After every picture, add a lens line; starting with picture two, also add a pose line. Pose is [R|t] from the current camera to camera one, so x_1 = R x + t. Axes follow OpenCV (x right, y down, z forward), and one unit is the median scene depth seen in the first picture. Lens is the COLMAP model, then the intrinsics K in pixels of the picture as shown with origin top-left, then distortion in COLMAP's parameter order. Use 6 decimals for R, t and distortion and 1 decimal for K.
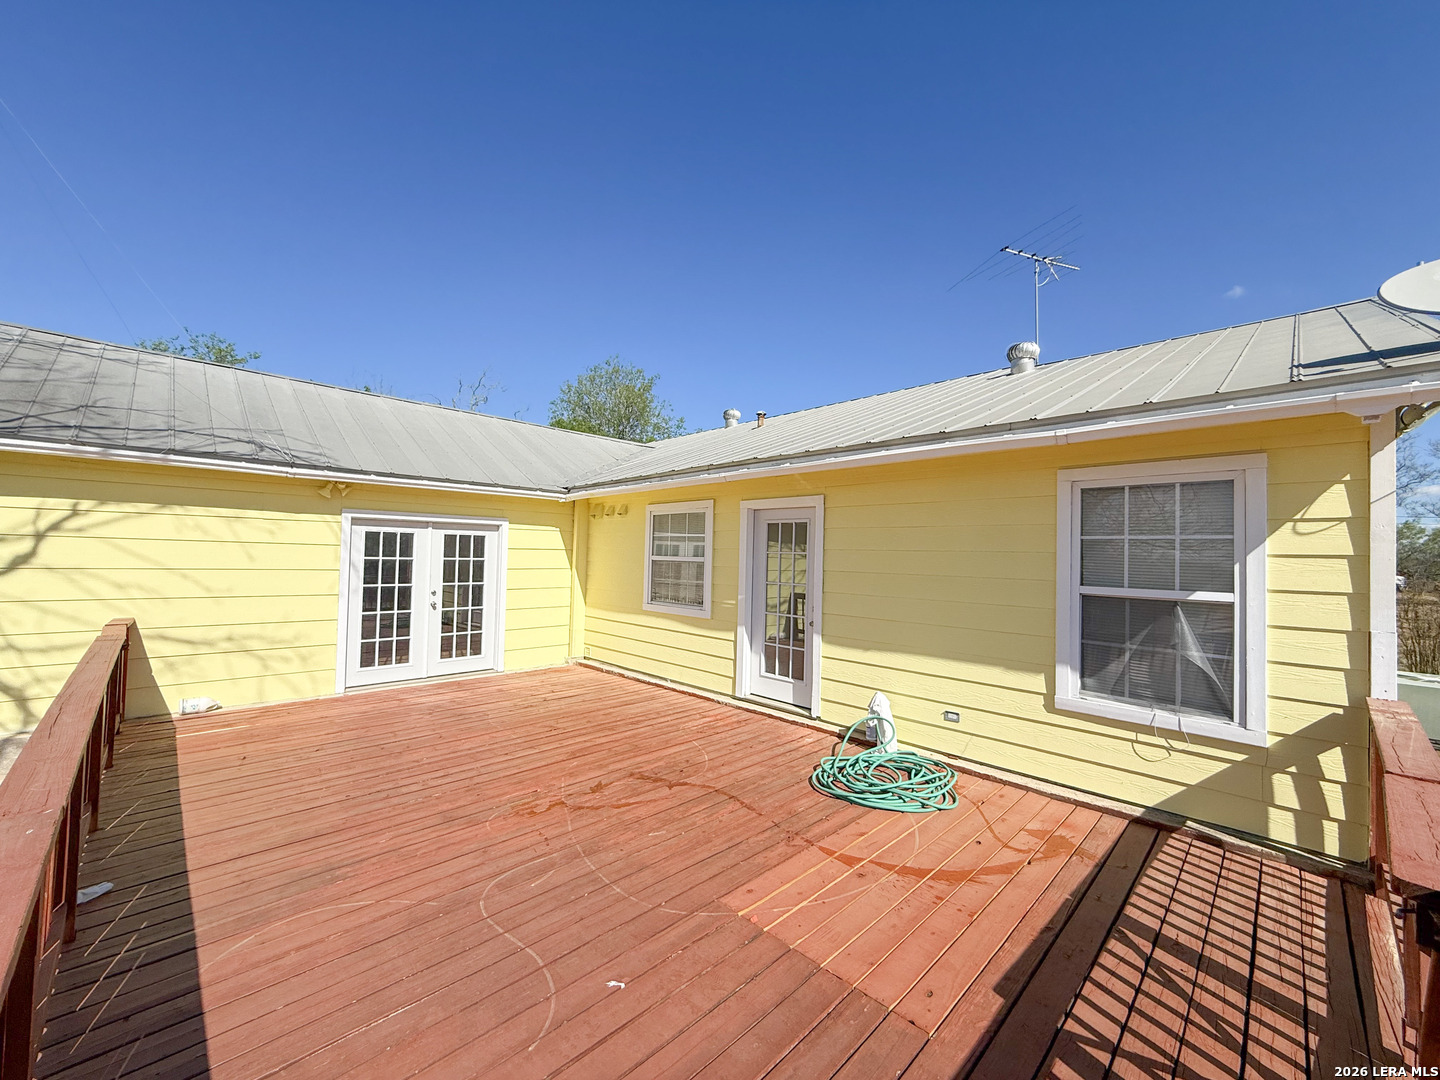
lens RADIAL K [[571.8, 0, 715.9], [0, 571.8, 540.7], [0, 0, 1]] dist [-0.000758, -0.000259]
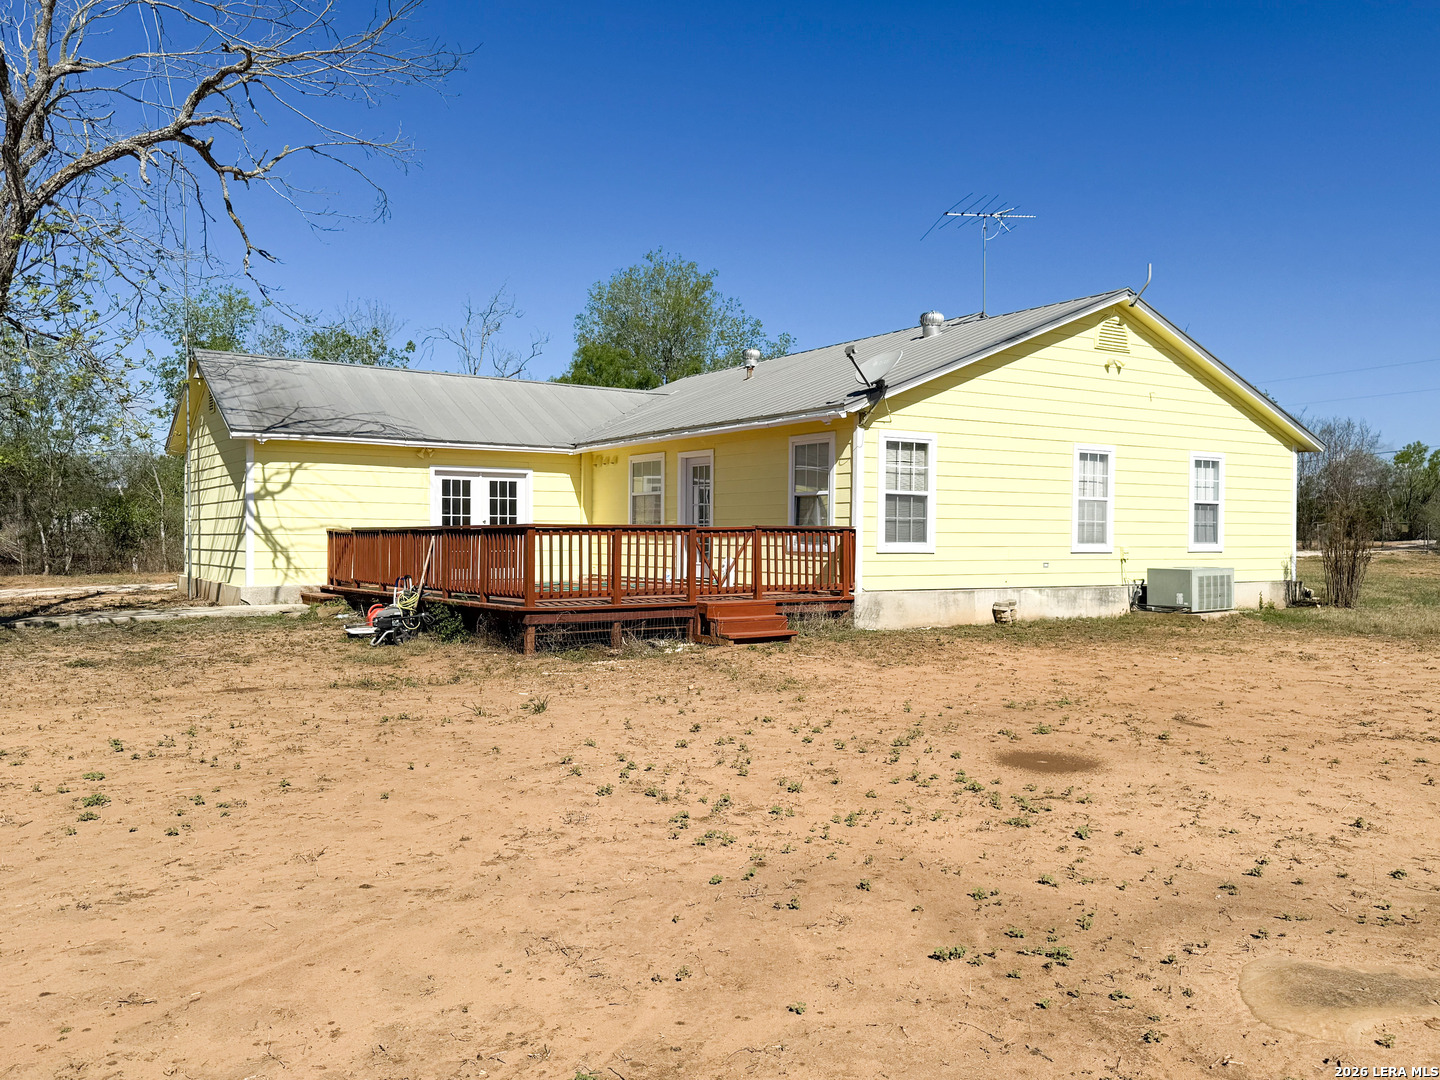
lens RADIAL K [[1177.3, 0, 721.1], [0, 1177.3, 540.0], [0, 0, 1]] dist [0.016705, 0.000496]
pose [[0.983700, -0.016296, -0.179076, 0.610285], [0.020710, 0.999525, 0.022805, 0.080780], [0.178620, -0.026142, 0.983571, -1.774889]]
